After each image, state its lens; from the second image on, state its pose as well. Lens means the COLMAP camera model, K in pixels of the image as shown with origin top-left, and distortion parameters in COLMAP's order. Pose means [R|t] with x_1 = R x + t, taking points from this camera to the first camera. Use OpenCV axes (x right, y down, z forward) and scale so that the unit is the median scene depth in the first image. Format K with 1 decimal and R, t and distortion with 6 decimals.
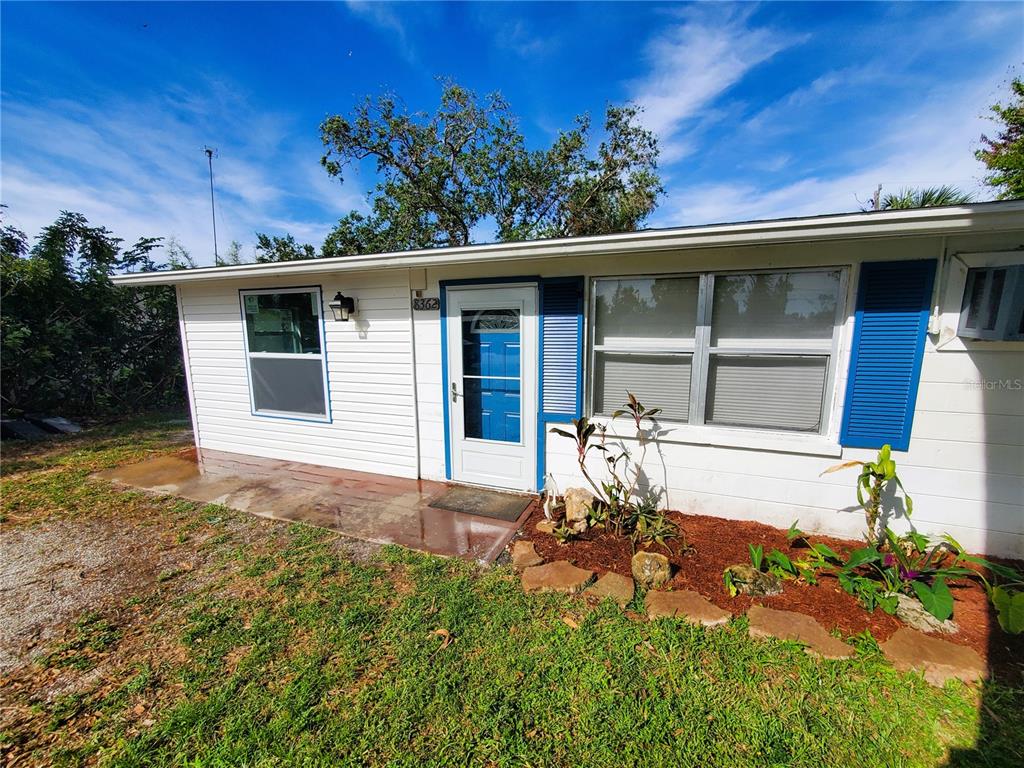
lens RADIAL K [[407.9, 0, 512.0], [0, 407.9, 384.0], [0, 0, 1]] dist [-0.013127, -0.000097]
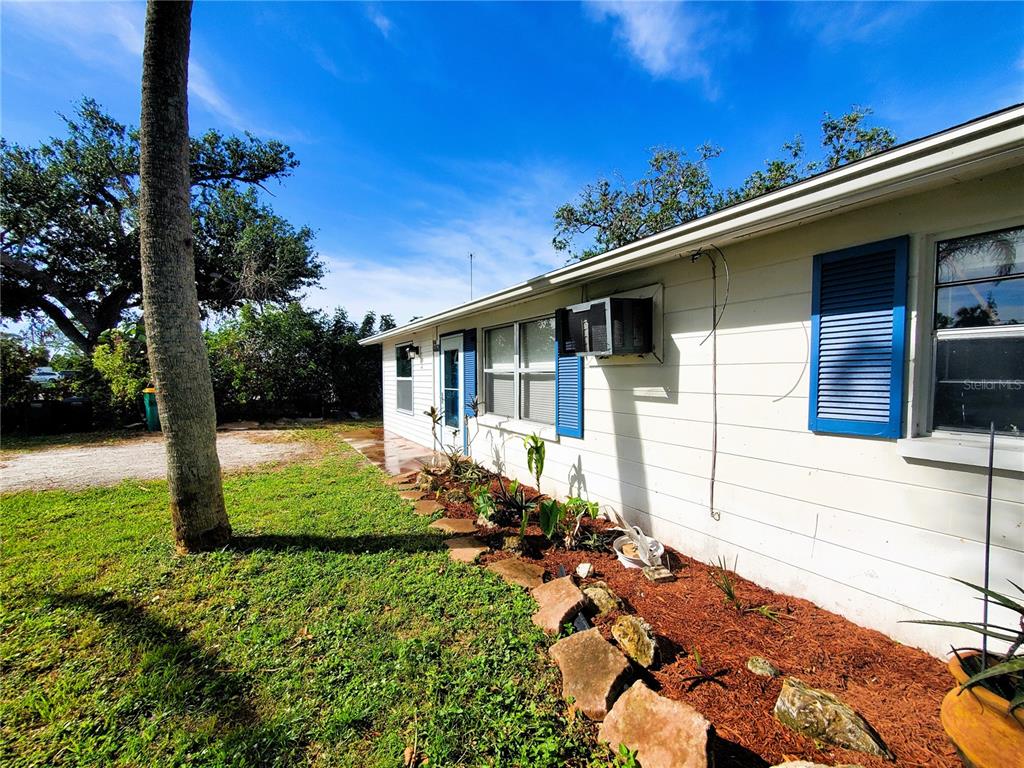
lens RADIAL K [[411.0, 0, 516.4], [0, 411.0, 393.9], [0, 0, 1]] dist [-0.001875, 0.000012]
pose [[0.791802, 0.029019, -0.610088, 1.202577], [-0.081783, 0.994913, -0.058818, 0.082160], [0.605278, 0.096467, 0.790147, -0.192977]]
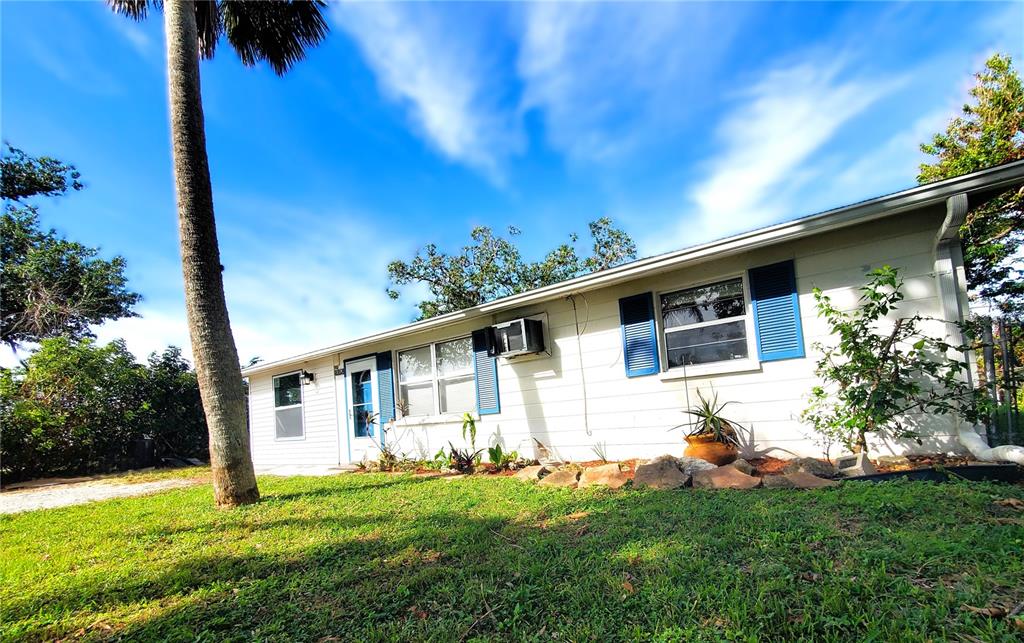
lens RADIAL K [[414.2, 0, 518.5], [0, 414.2, 382.6], [0, 0, 1]] dist [-0.000826, 0.000048]
pose [[0.972610, -0.092025, -0.213450, 1.123480], [0.045462, 0.975868, -0.213575, 0.345371], [0.227953, 0.198021, 0.953323, -0.771971]]
